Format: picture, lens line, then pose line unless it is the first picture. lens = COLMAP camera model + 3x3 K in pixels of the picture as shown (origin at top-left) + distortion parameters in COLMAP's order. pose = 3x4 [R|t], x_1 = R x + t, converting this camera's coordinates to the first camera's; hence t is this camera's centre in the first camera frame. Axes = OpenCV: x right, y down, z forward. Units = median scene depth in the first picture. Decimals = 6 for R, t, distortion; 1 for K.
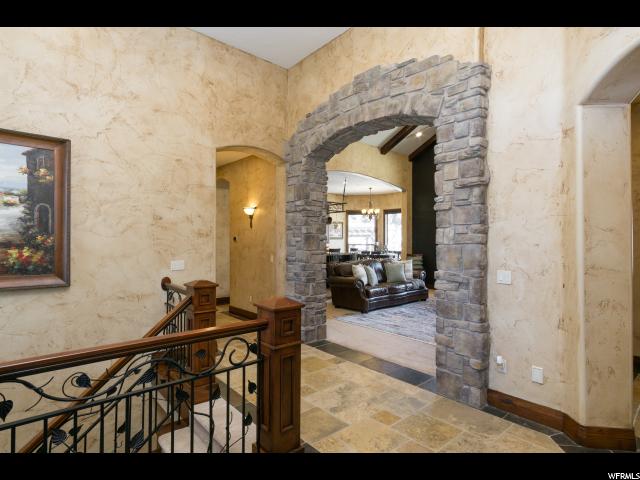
lens RADIAL K [[337.9, 0, 321.2], [0, 337.9, 238.4], [0, 0, 1]] dist [-0.005156, 0.000242]
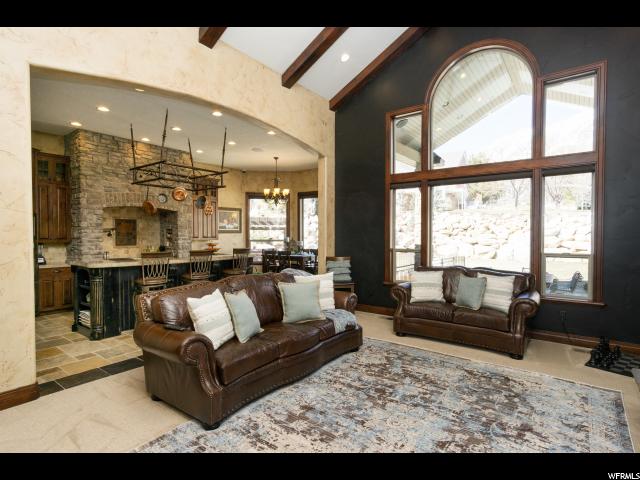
lens RADIAL K [[337.9, 0, 319.9], [0, 337.9, 236.0], [0, 0, 1]] dist [-0.005156, 0.000242]
pose [[0.978384, -0.002914, 0.206778, 0.089666], [0.000719, 0.999943, 0.010687, 0.000981], [-0.206797, -0.010308, 0.978330, 0.311655]]
